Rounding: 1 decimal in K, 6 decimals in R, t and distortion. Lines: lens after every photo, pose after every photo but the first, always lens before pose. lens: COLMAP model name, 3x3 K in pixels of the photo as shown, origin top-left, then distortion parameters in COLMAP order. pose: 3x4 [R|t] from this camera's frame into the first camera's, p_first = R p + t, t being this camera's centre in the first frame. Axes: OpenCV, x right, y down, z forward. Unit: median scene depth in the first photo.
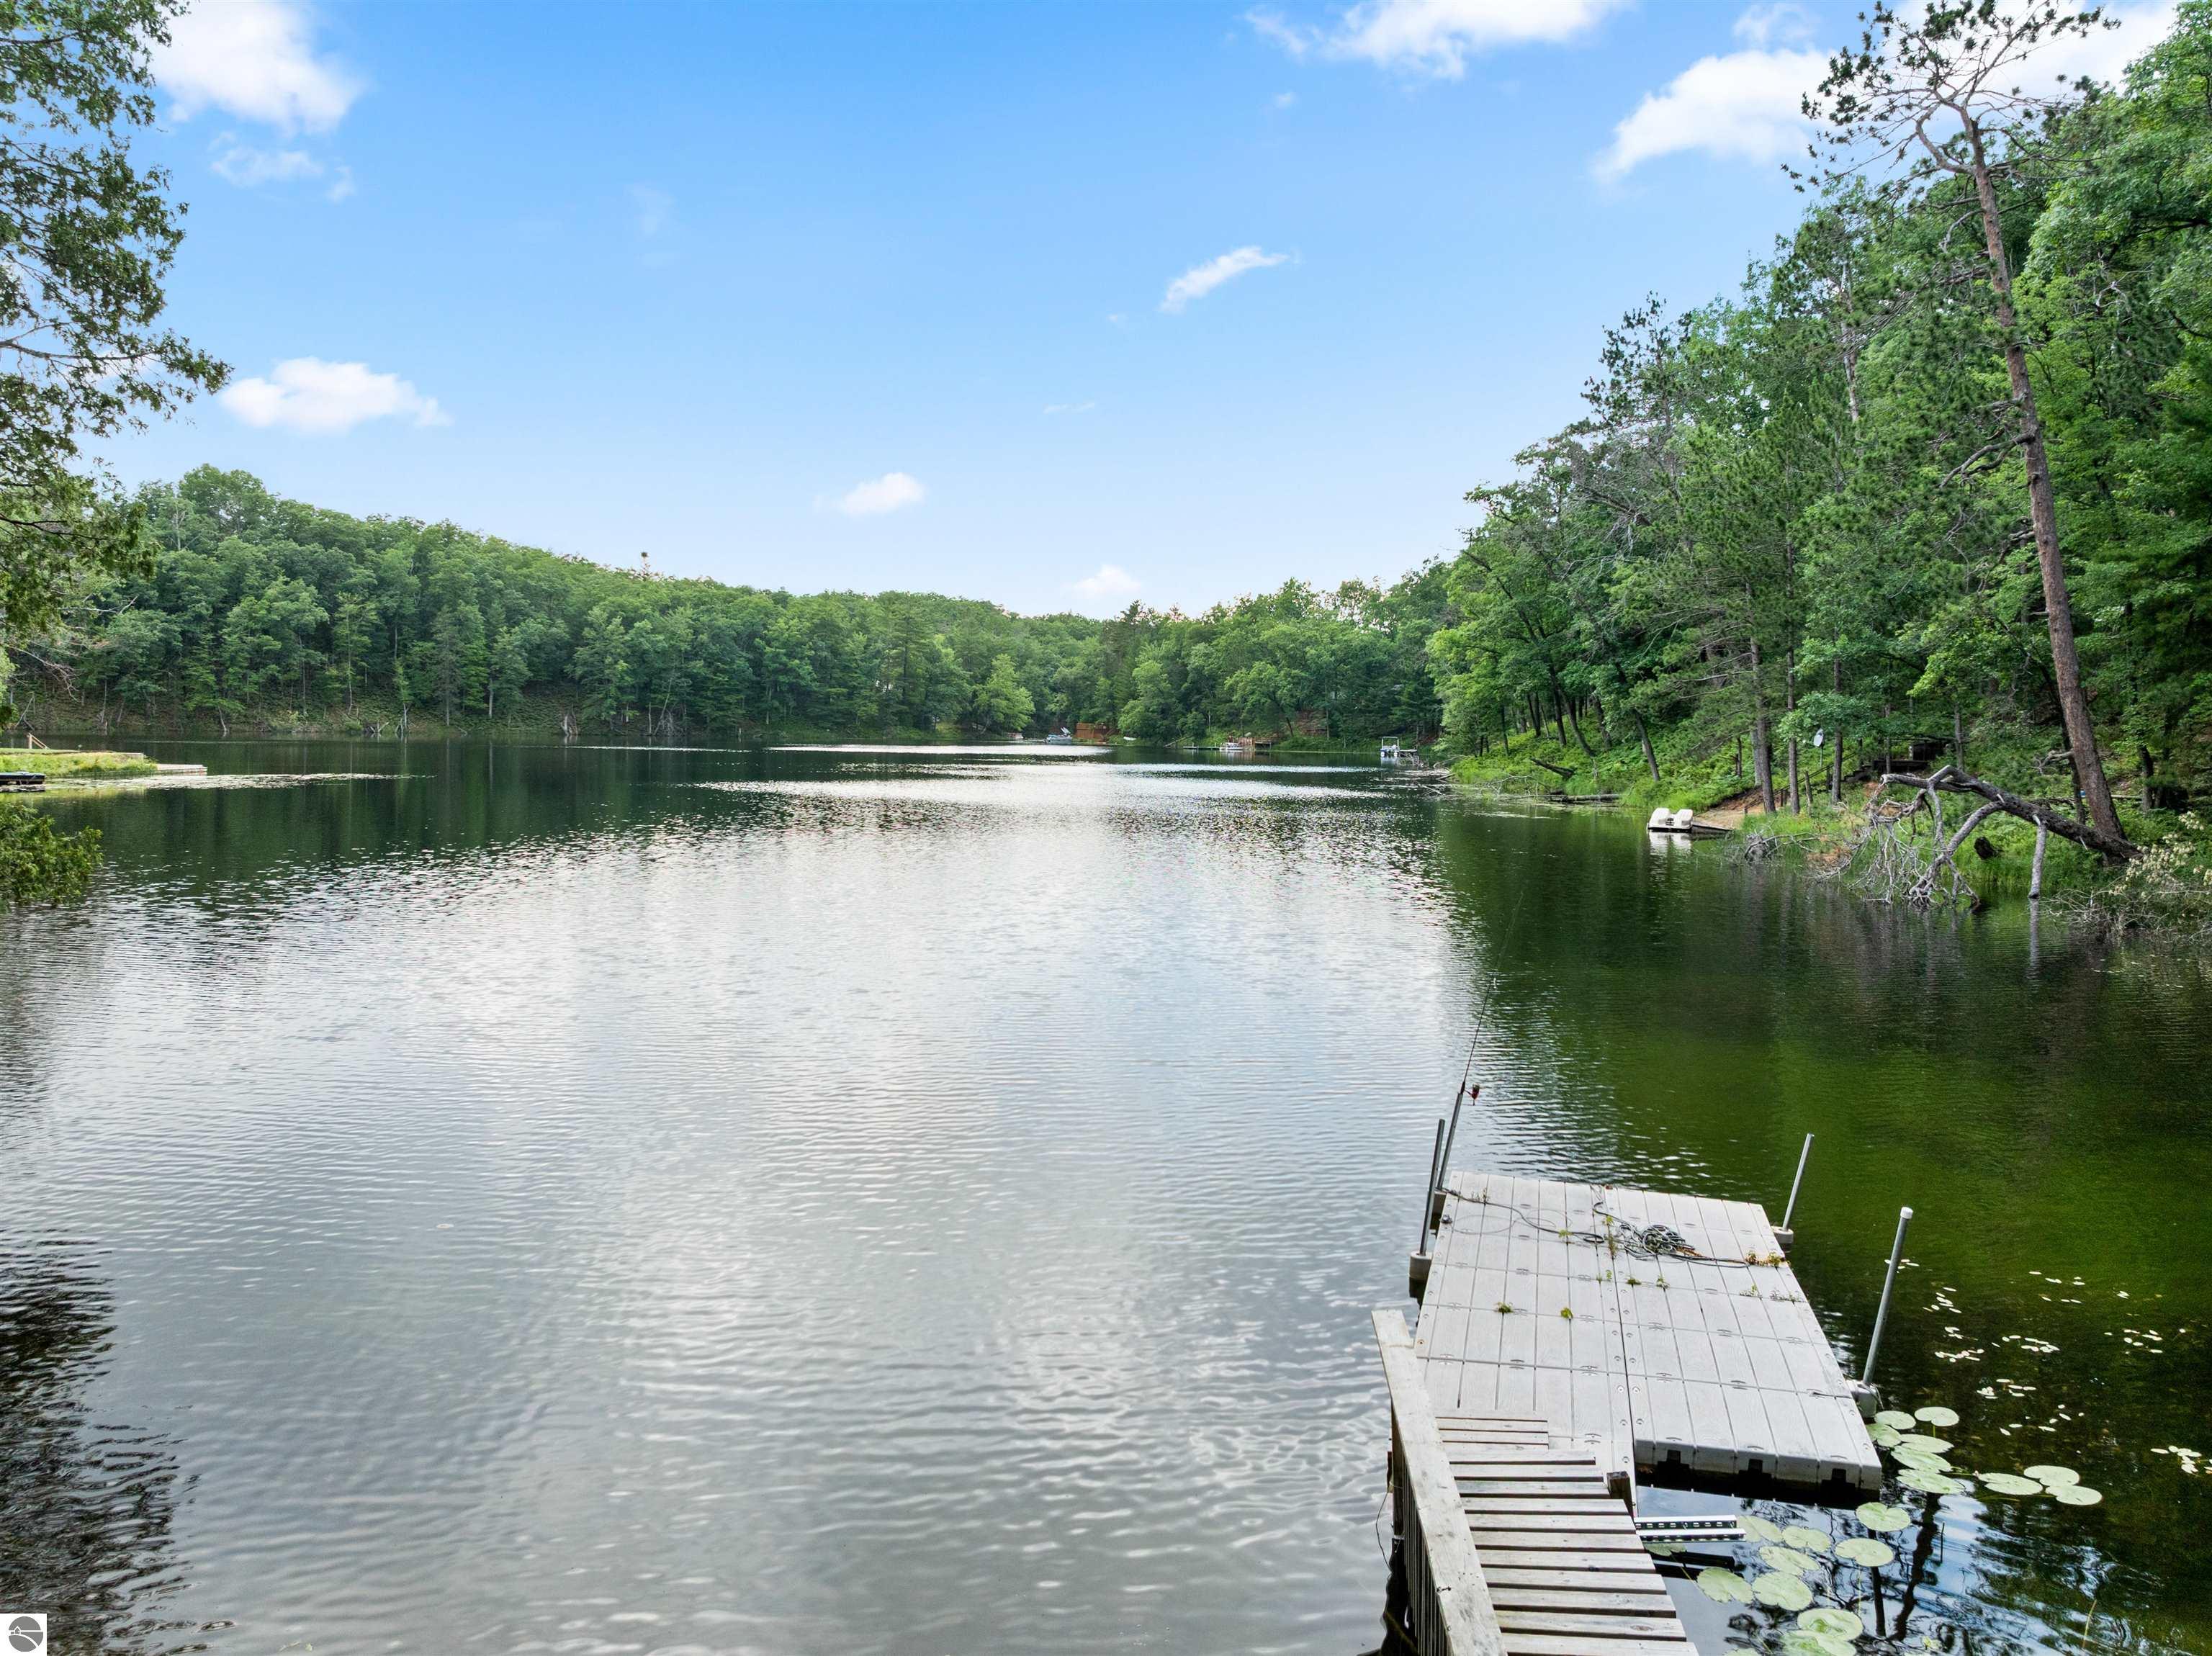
lens RADIAL K [[1669.9, 0, 1081.3], [0, 1669.9, 827.0], [0, 0, 1]] dist [-0.052793, -0.003882]
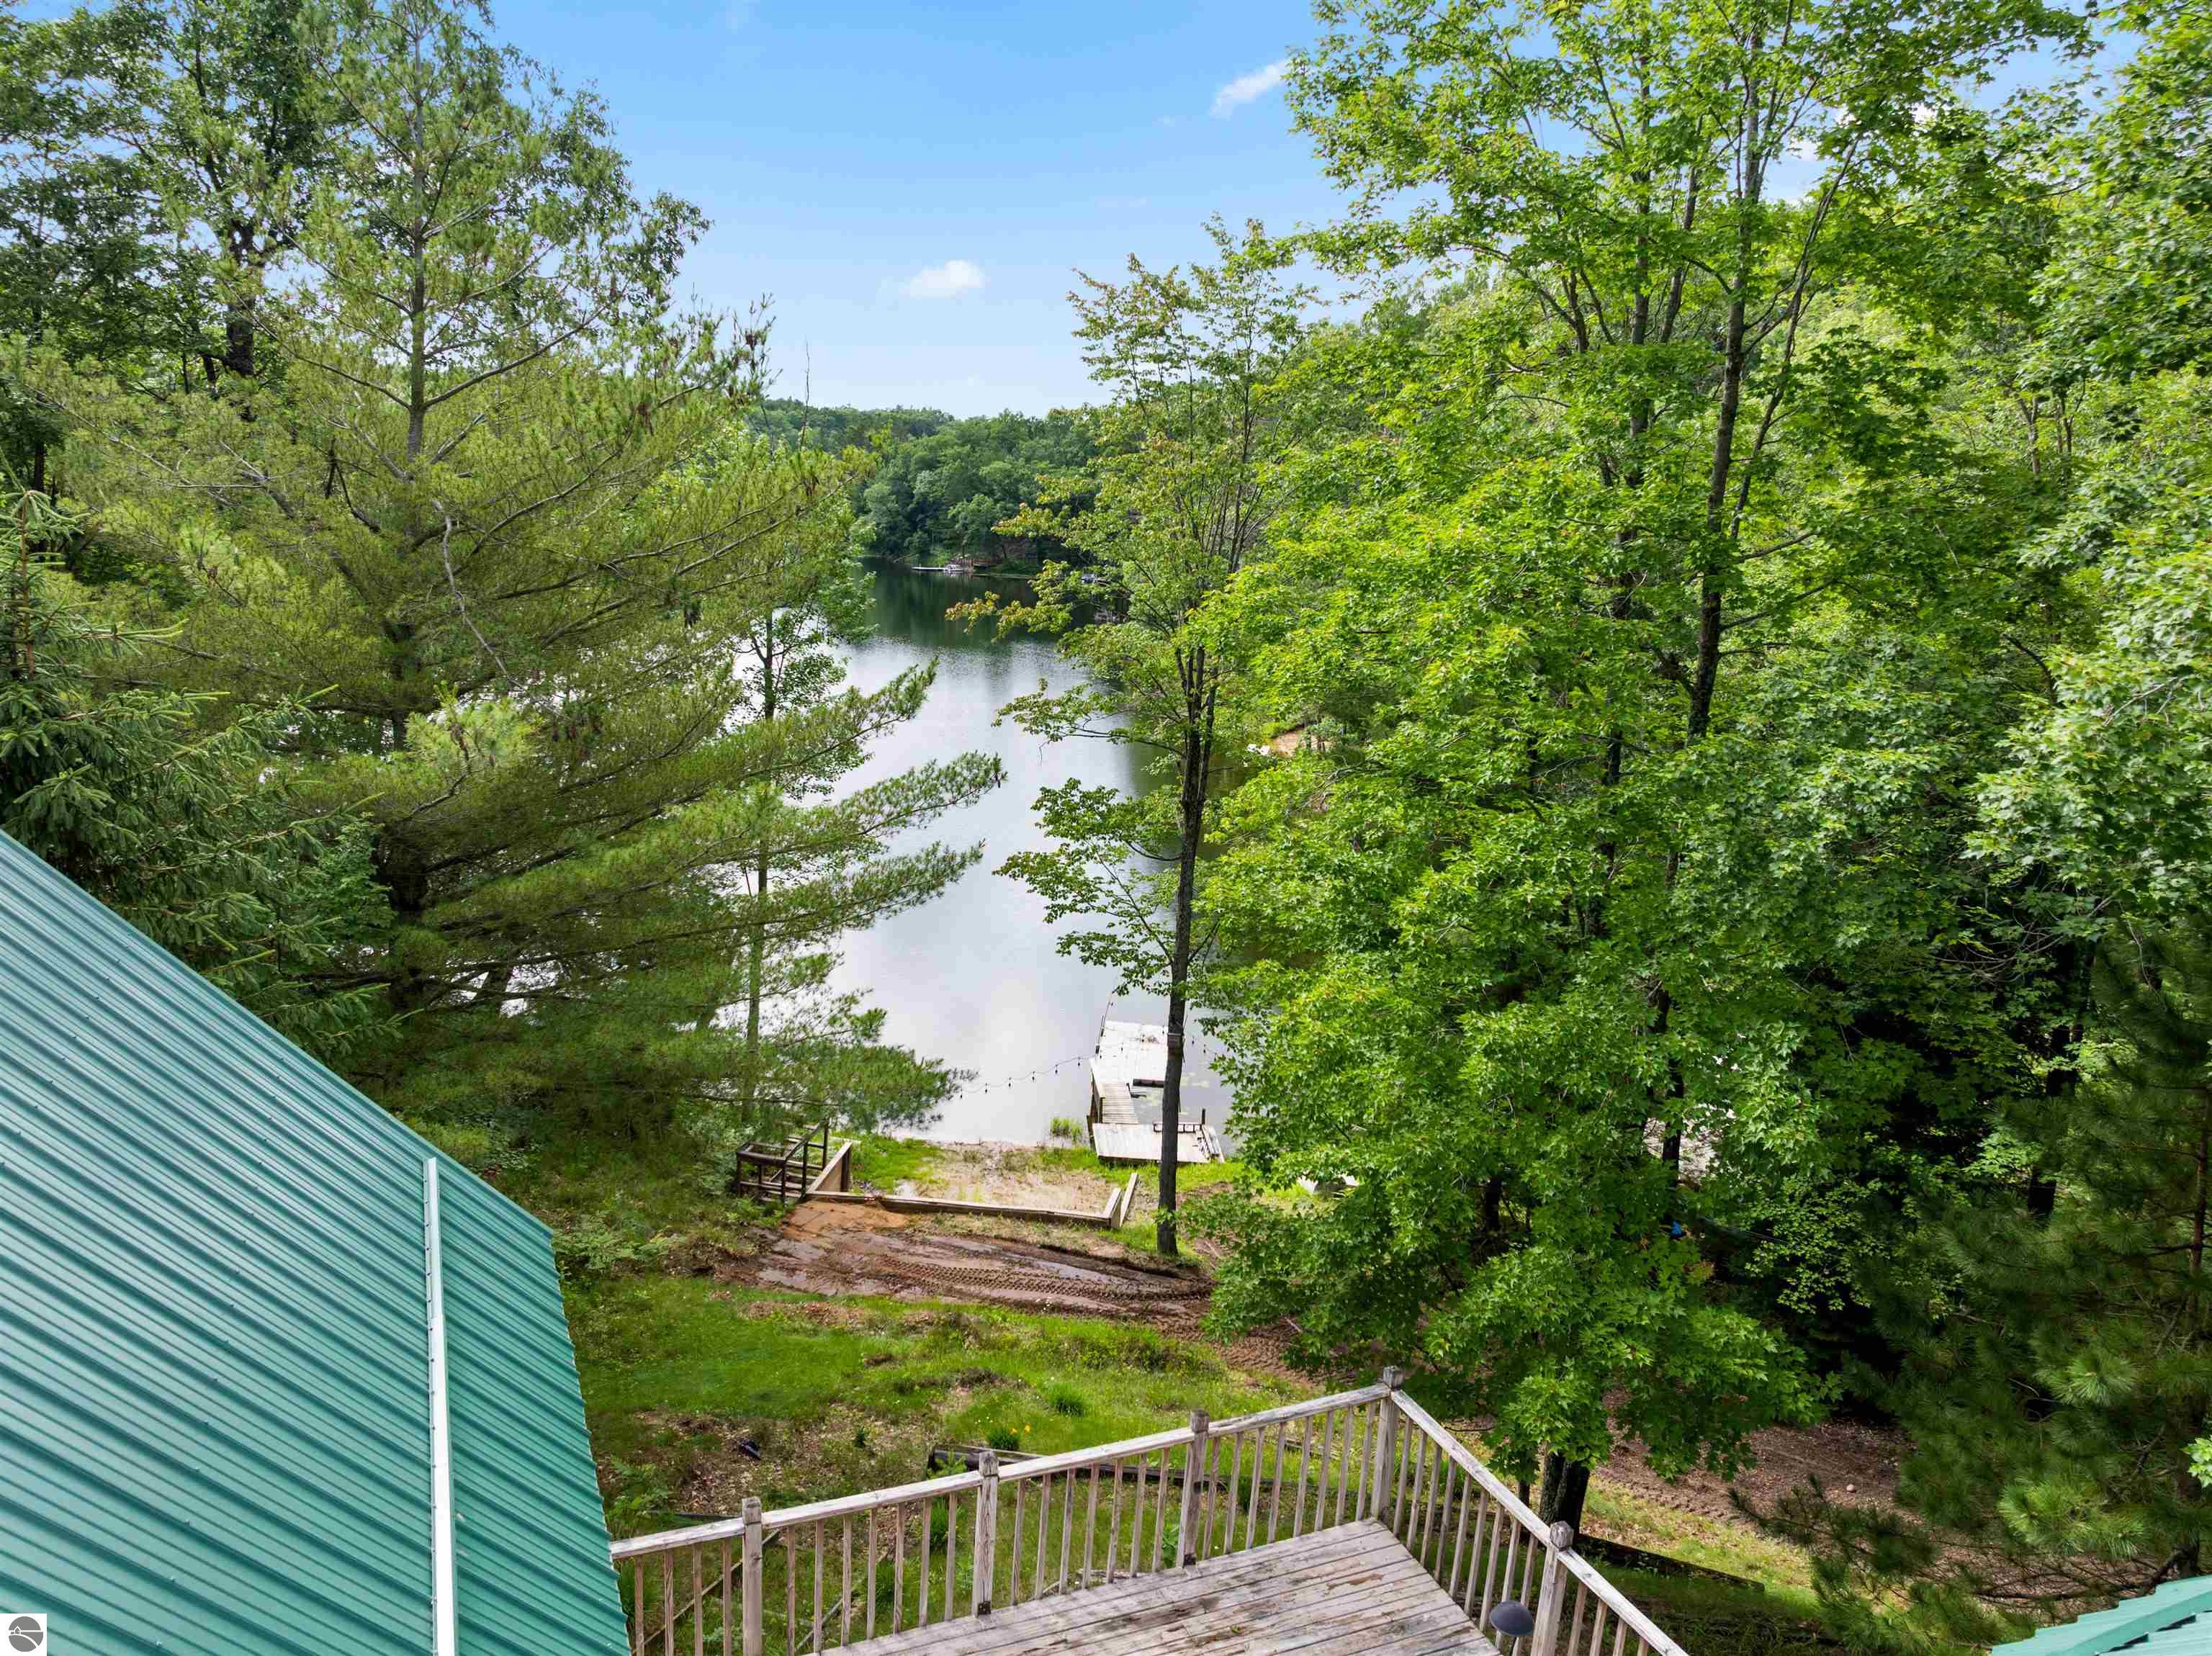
lens RADIAL K [[1669.9, 0, 1081.3], [0, 1669.9, 827.0], [0, 0, 1]] dist [-0.052793, -0.003882]
pose [[0.983960, -0.018553, 0.177422, -0.110851], [-0.008907, 0.988226, 0.152741, -0.178084], [-0.178167, -0.151871, 0.972210, -0.578186]]
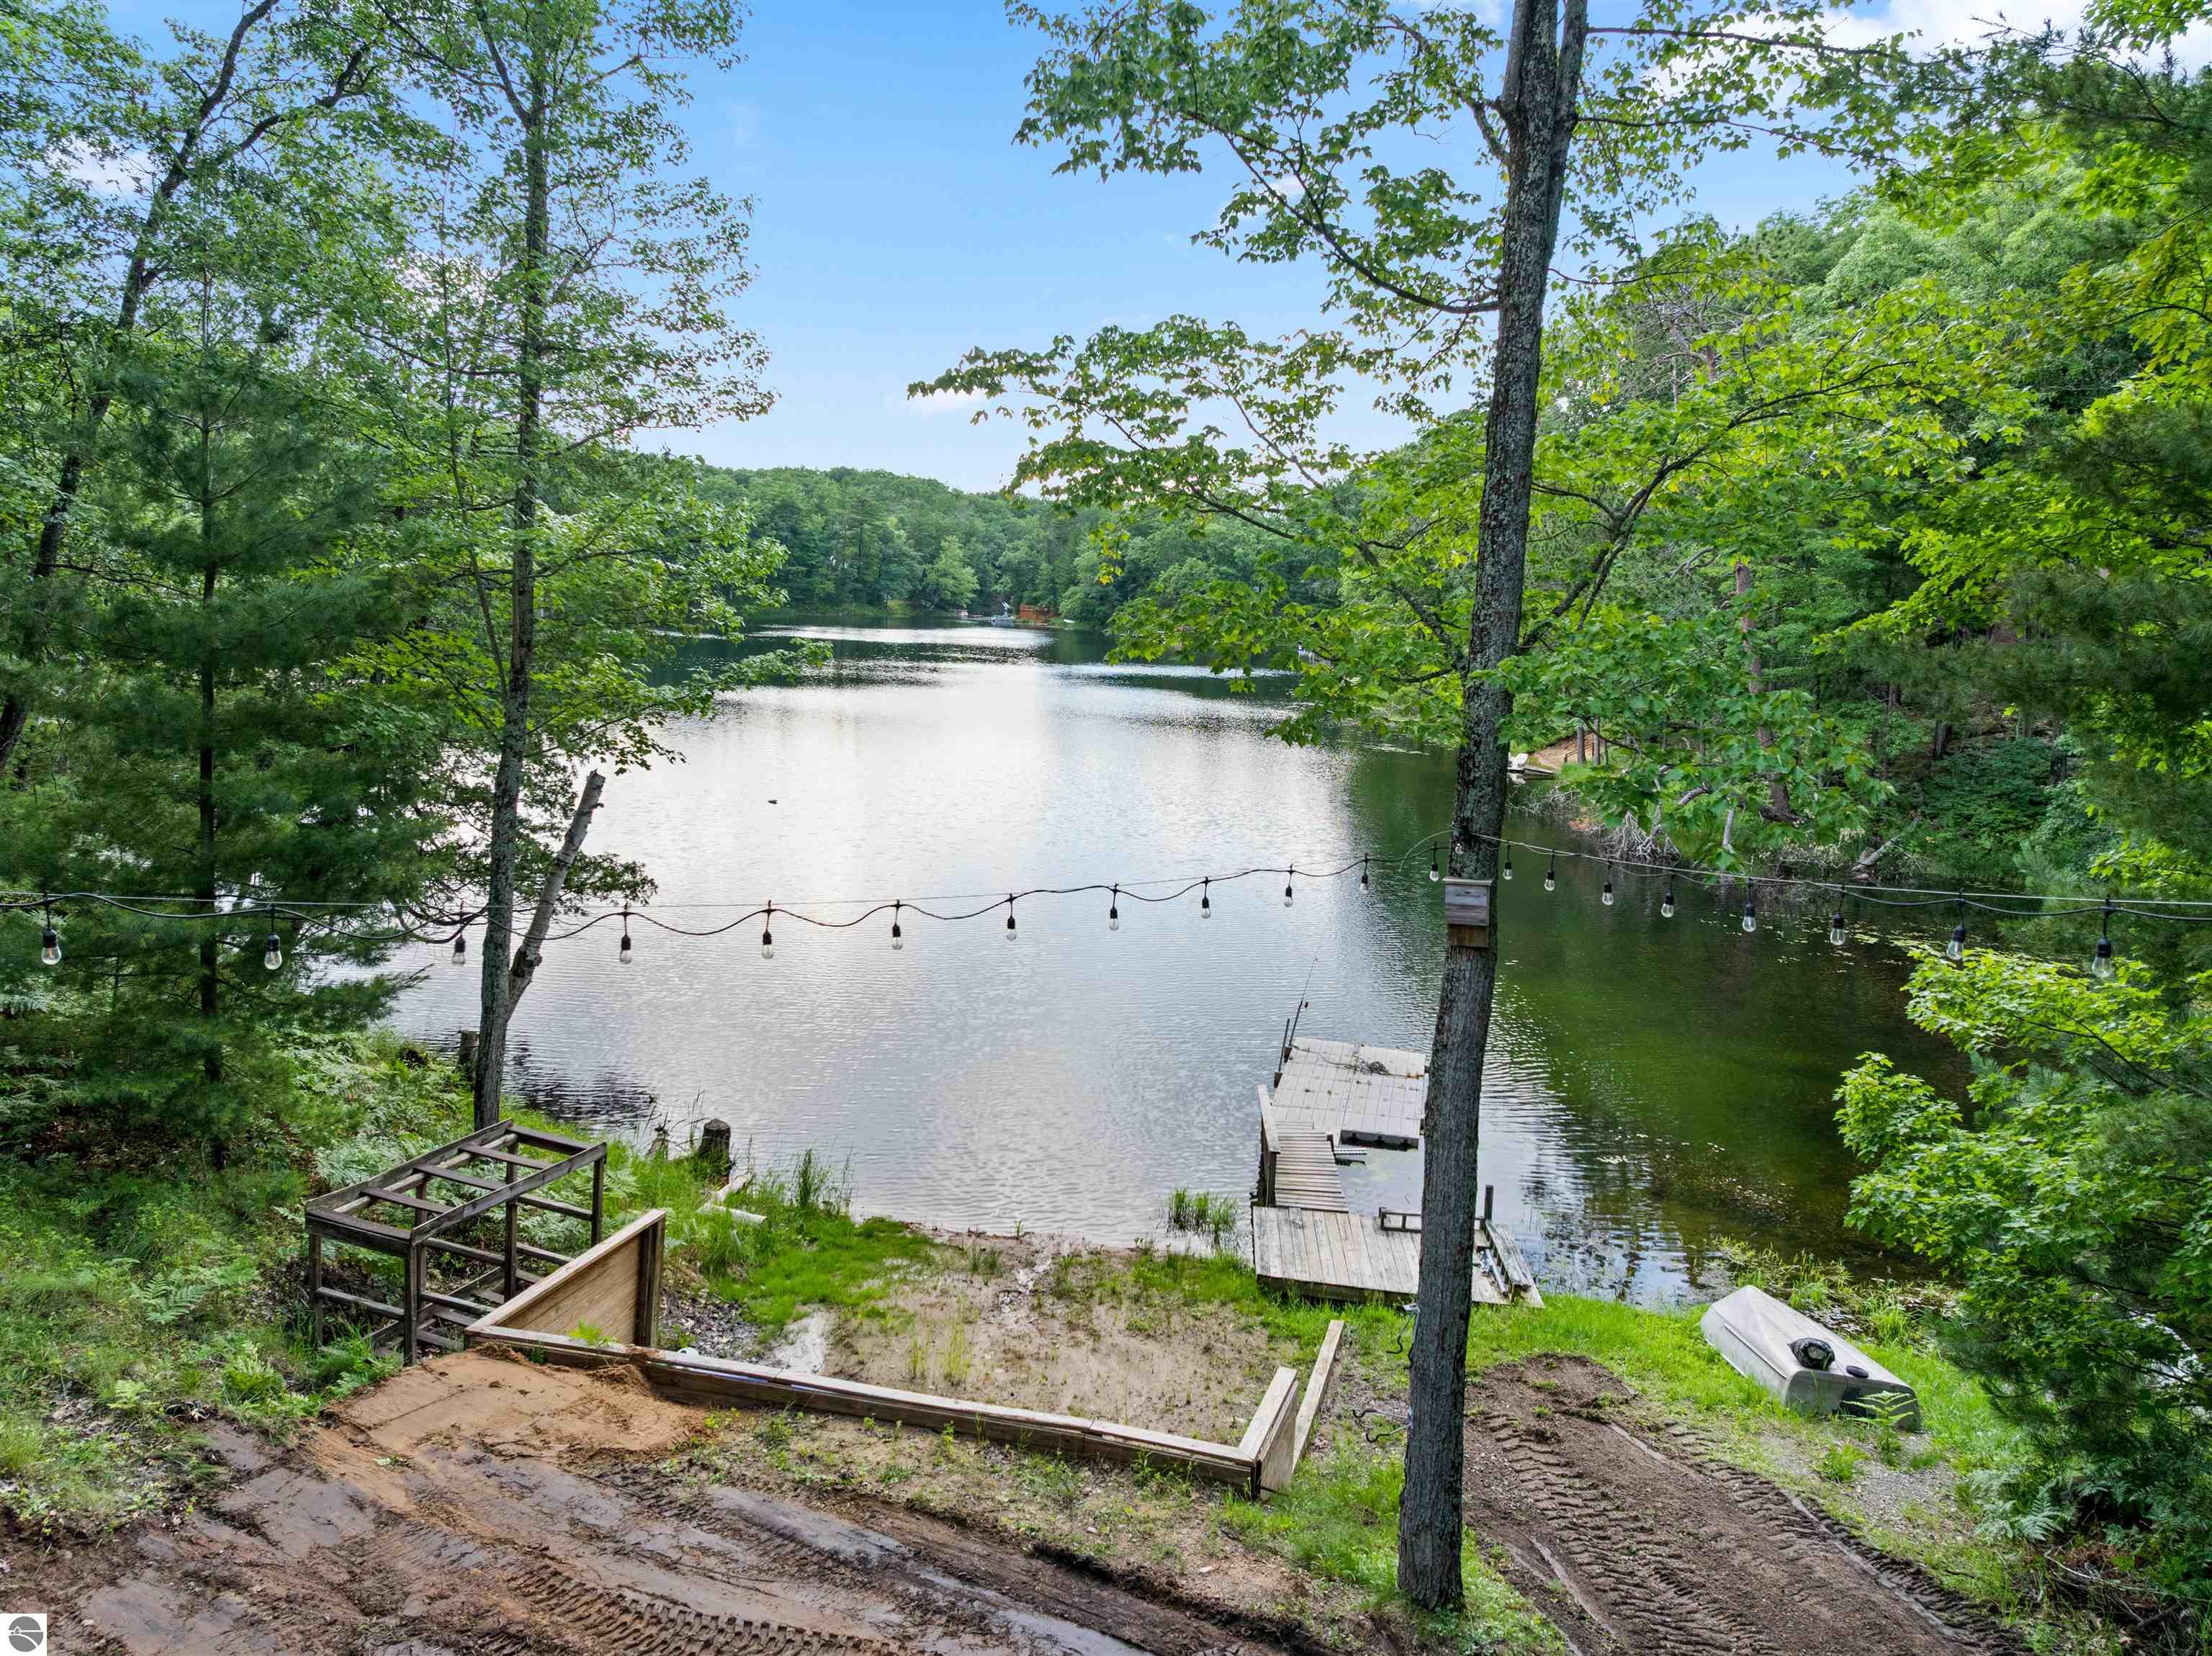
lens RADIAL K [[1669.9, 0, 1106.0], [0, 1669.9, 828.0], [0, 0, 1]] dist [-0.050614, -0.002358]
pose [[0.997806, 0.018739, 0.063505, -0.038926], [-0.024581, 0.995410, 0.092489, -0.058313], [-0.061480, -0.093848, 0.993686, -0.252728]]
